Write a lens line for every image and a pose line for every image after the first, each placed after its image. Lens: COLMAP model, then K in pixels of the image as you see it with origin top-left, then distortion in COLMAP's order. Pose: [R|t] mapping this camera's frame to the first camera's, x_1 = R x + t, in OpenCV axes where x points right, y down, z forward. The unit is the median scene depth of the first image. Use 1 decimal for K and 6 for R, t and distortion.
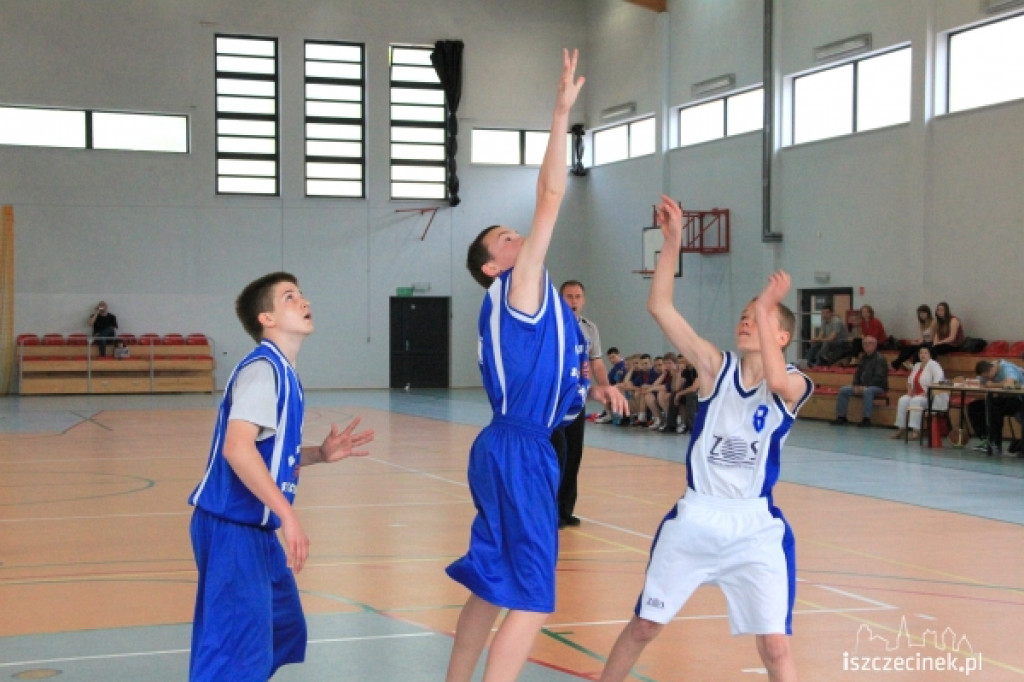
lens RADIAL K [[1766.3, 0, 512.3], [0, 1766.3, 334.3], [0, 0, 1]] dist [0.244561, 0.112584]
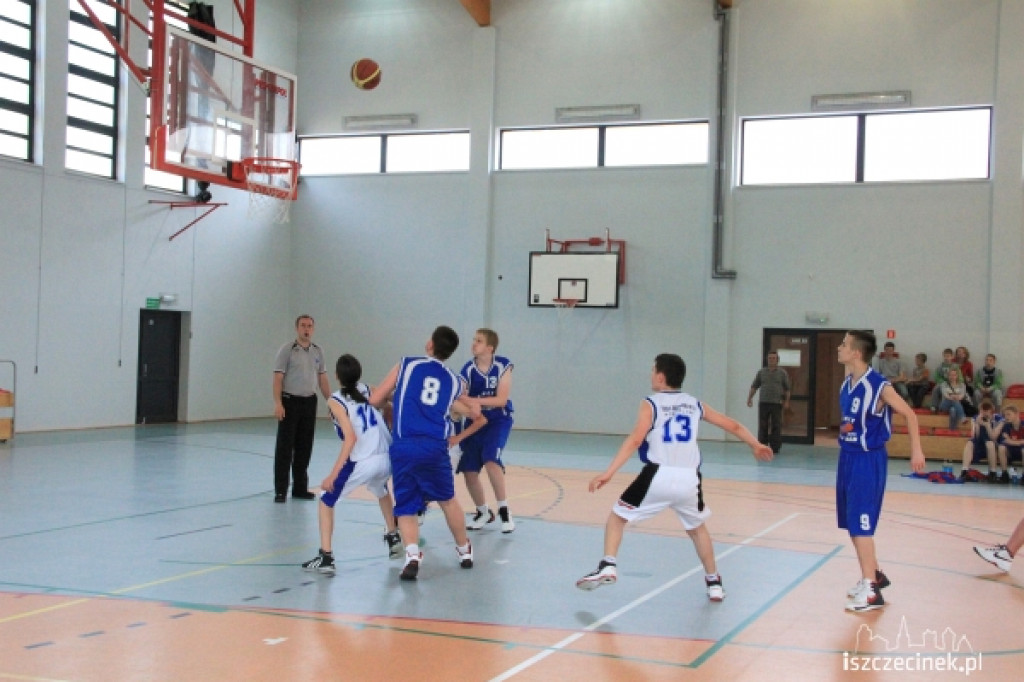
lens RADIAL K [[1298.6, 0, 512.0], [0, 1298.6, 341.0], [0, 0, 1]] dist [0.081232, 0.005566]
pose [[0.667828, 0.026884, 0.743830, -0.430516], [-0.024852, 0.999596, -0.013815, -0.003461], [-0.743900, -0.009260, 0.668227, 0.536128]]
